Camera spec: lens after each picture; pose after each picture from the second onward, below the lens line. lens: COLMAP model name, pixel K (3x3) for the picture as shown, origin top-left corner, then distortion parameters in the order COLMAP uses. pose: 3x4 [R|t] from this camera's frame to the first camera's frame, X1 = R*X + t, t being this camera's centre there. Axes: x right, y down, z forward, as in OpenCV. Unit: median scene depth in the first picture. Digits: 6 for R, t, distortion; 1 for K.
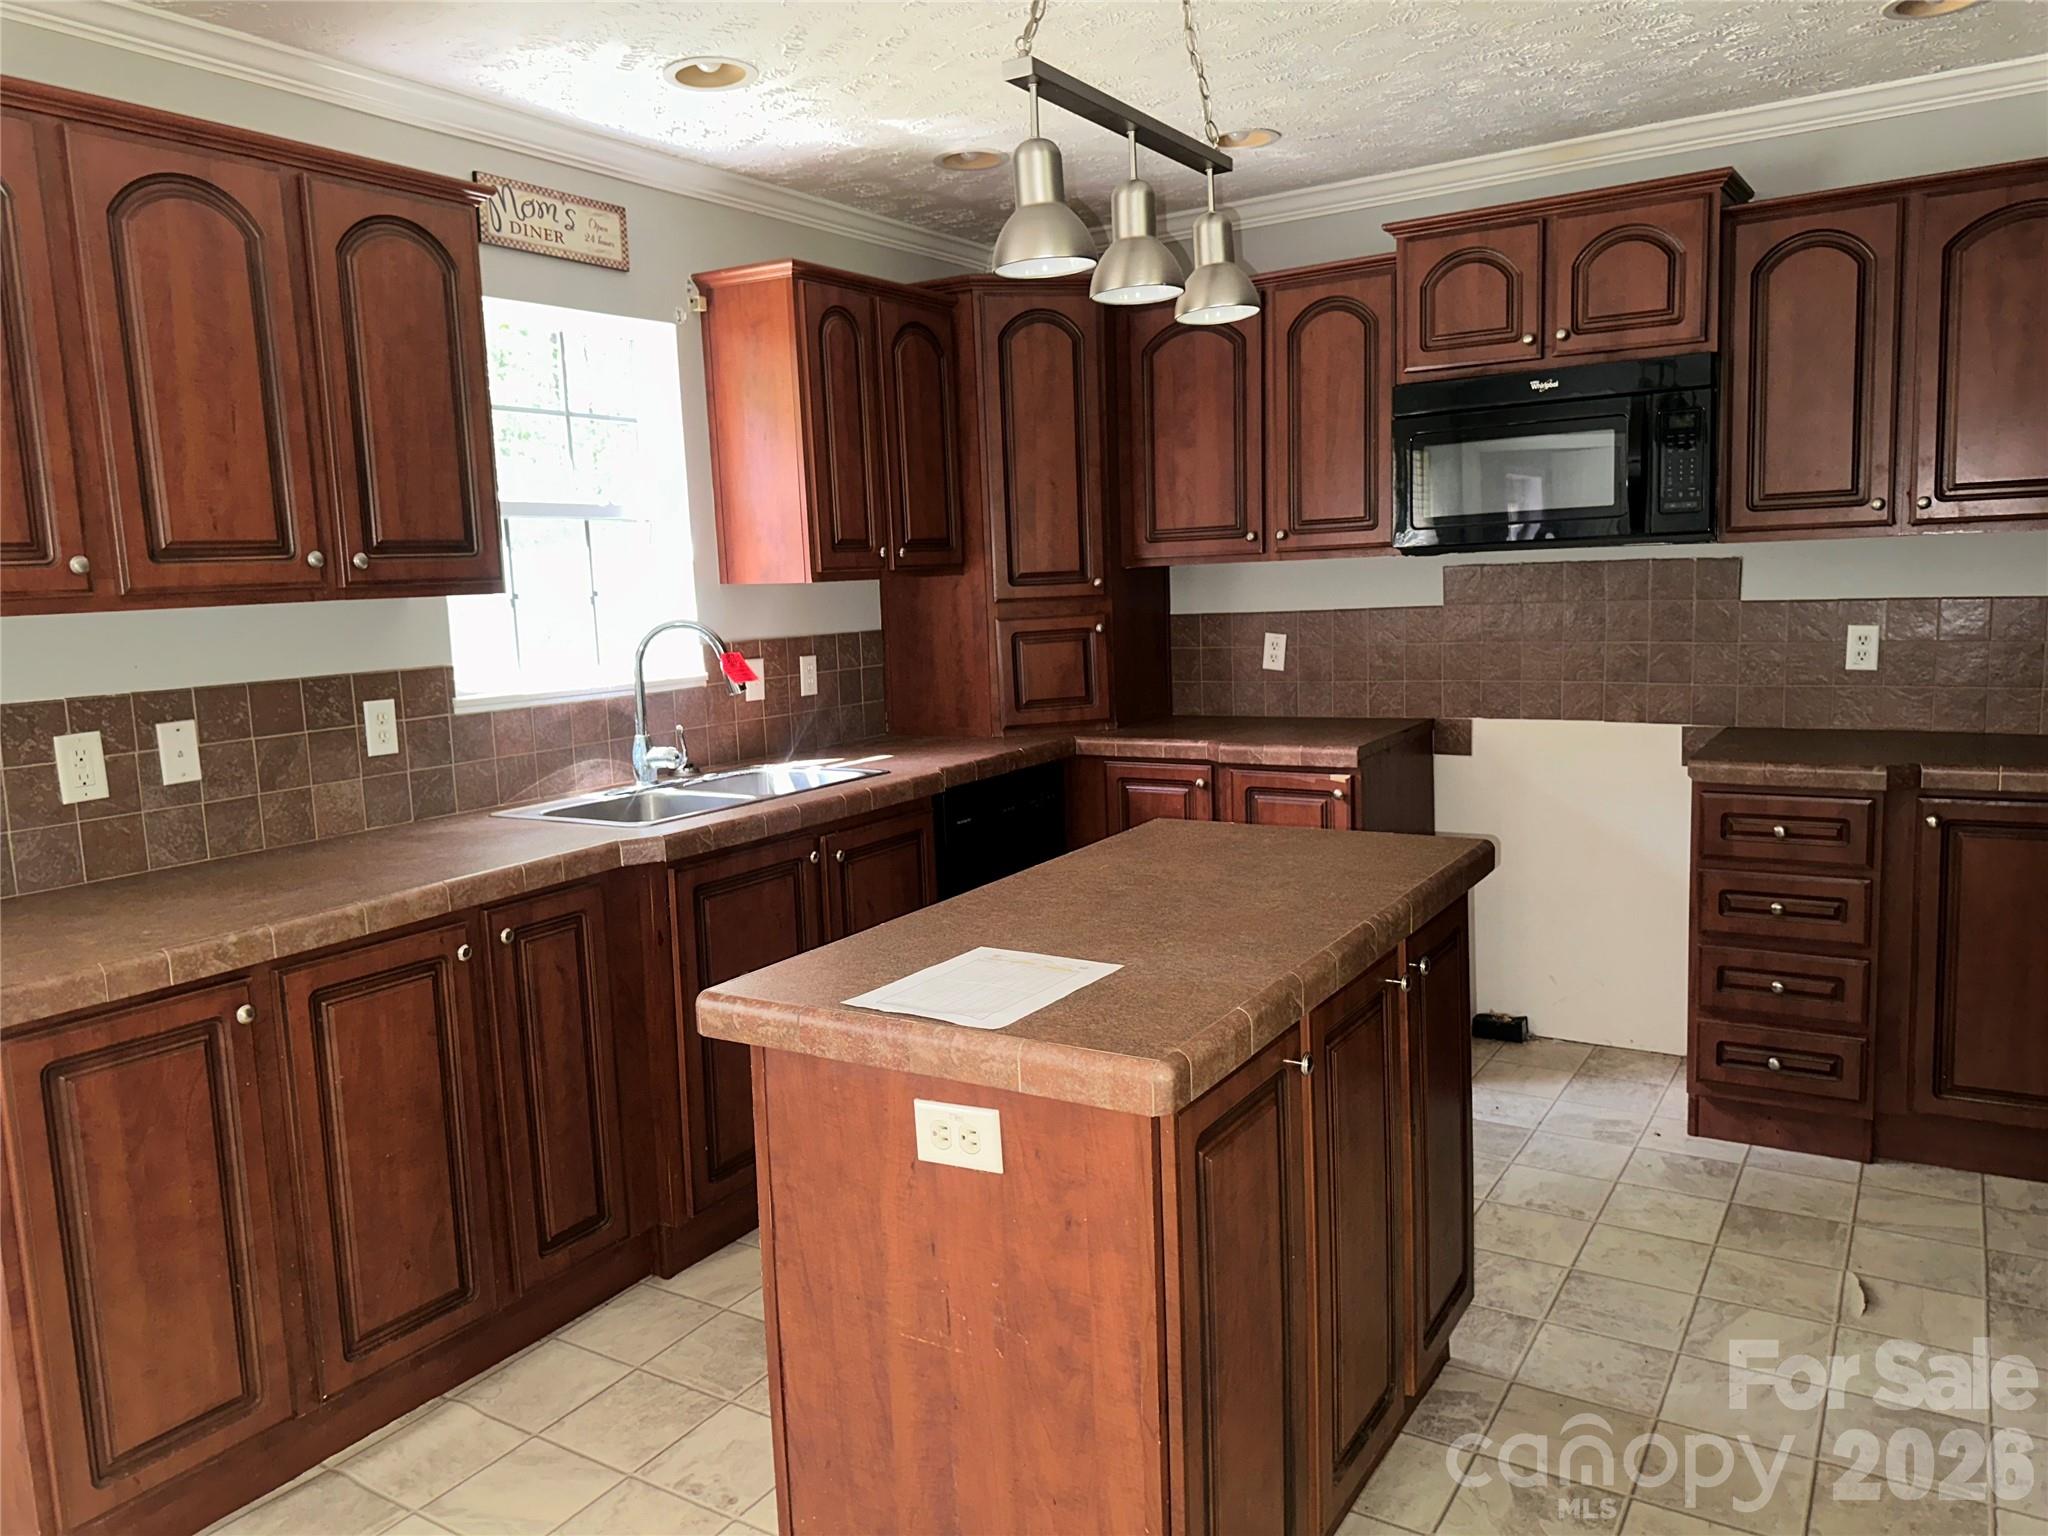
lens RADIAL K [[1424.7, 0, 1034.3], [0, 1424.7, 745.7], [0, 0, 1]] dist [0.182220, -0.368814]
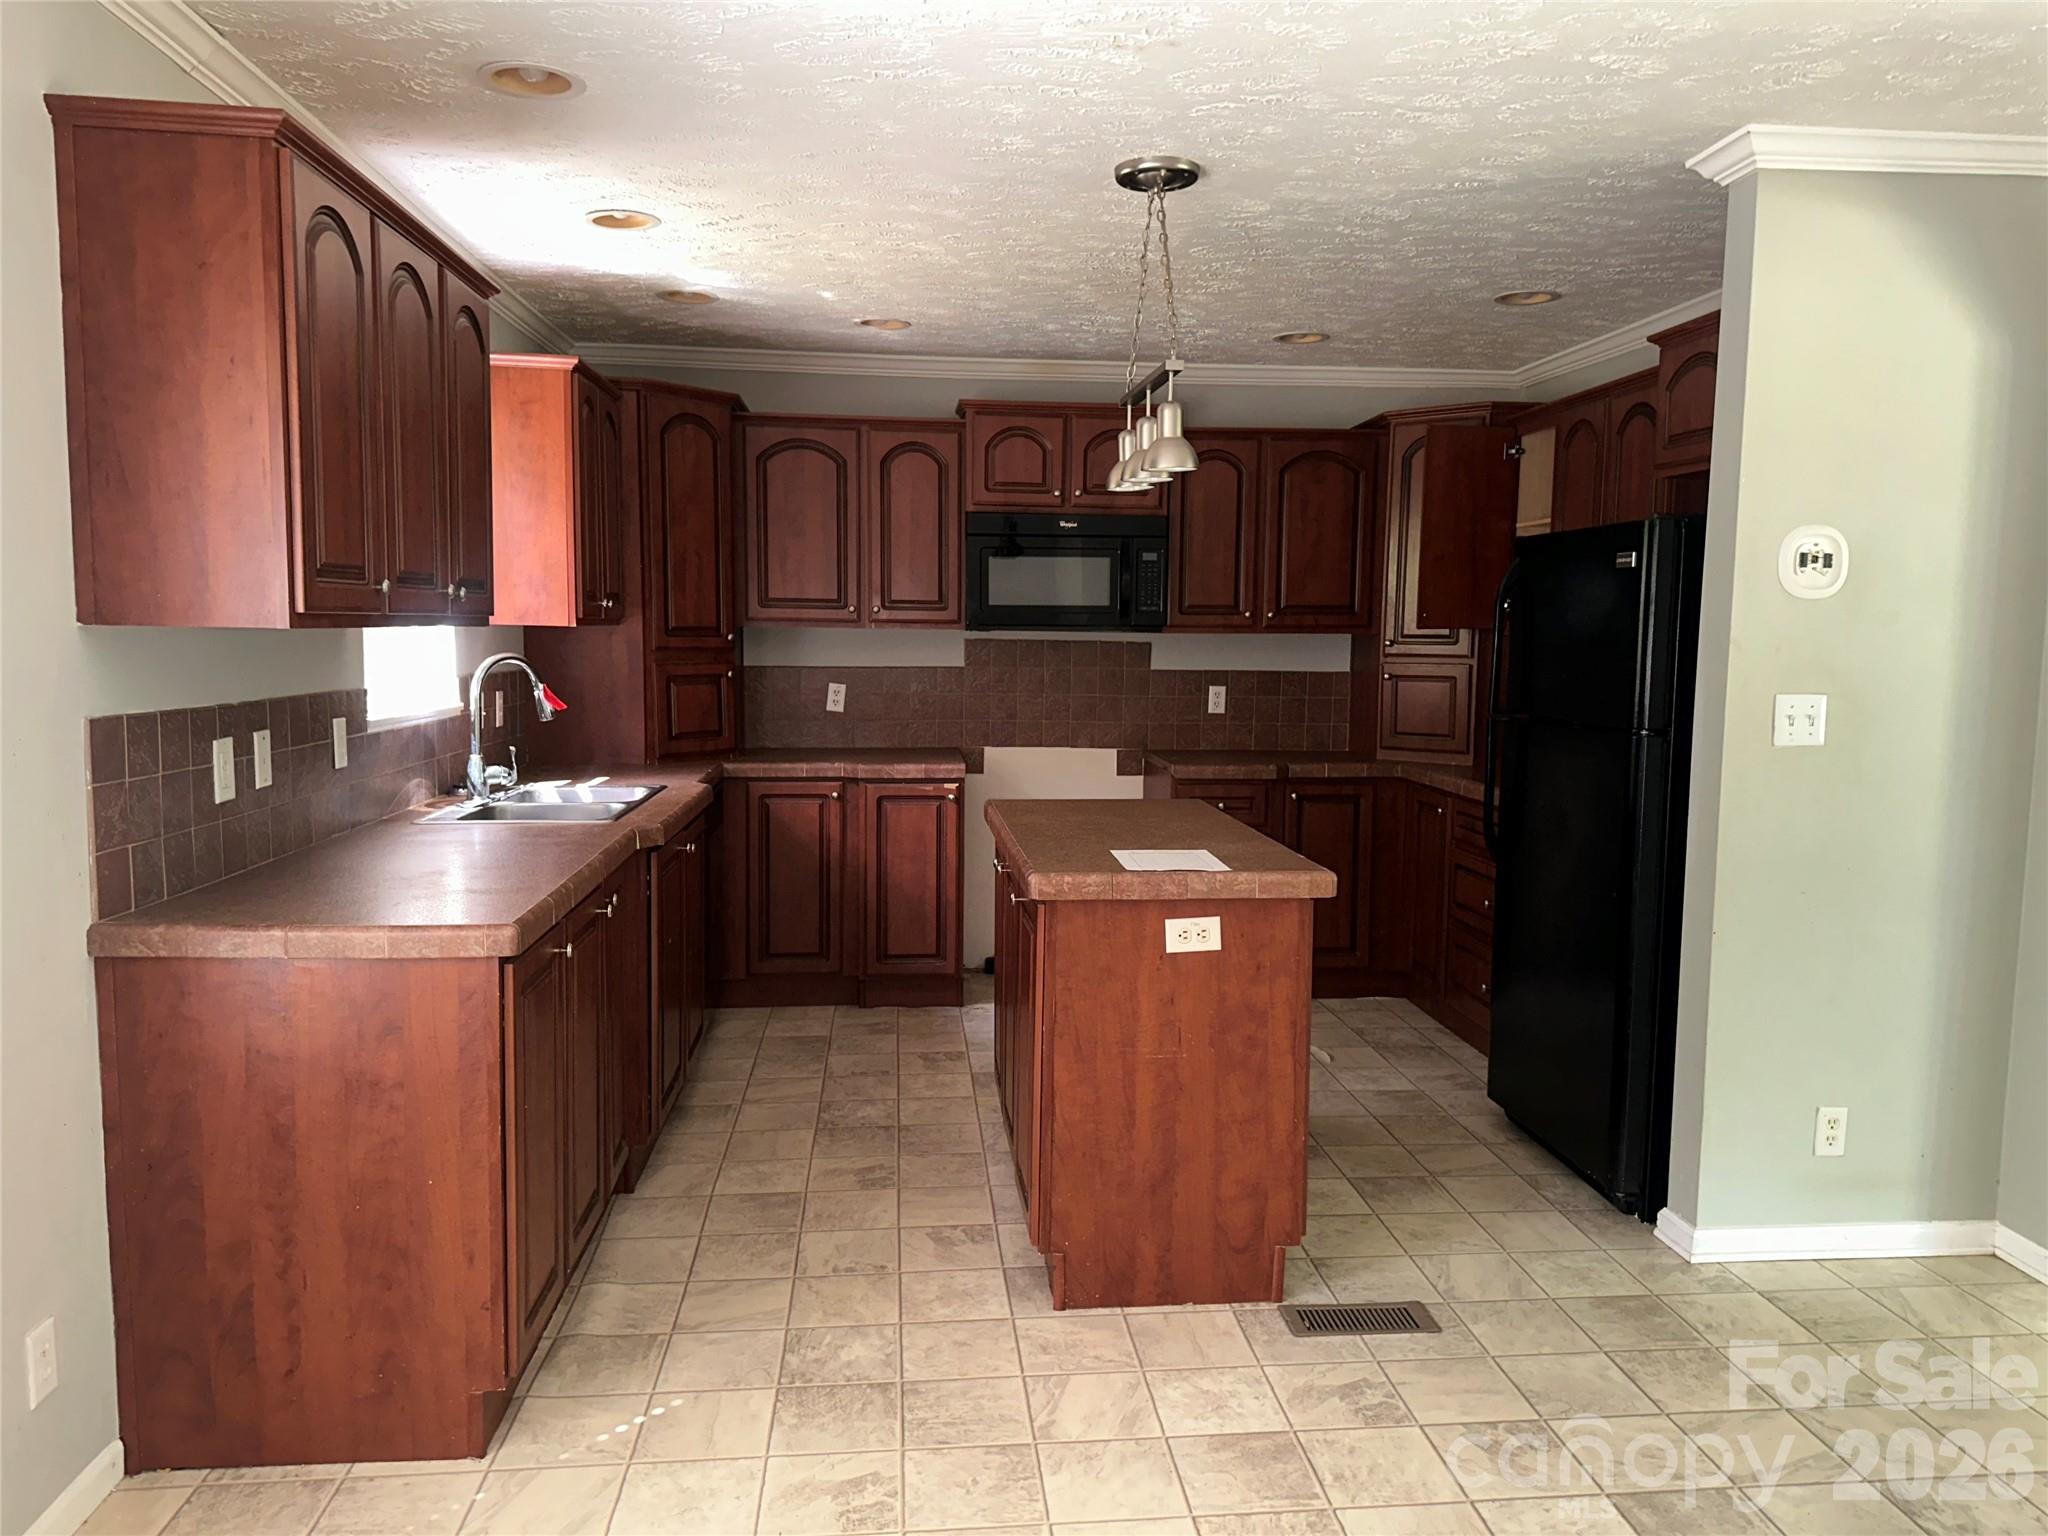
lens RADIAL K [[1424.7, 0, 1034.3], [0, 1424.7, 745.7], [0, 0, 1]] dist [0.182220, -0.368814]
pose [[0.788559, -0.002109, 0.614956, -0.612543], [0.032516, 0.998738, -0.038271, 0.041647], [-0.614099, 0.050175, 0.787632, -0.153545]]
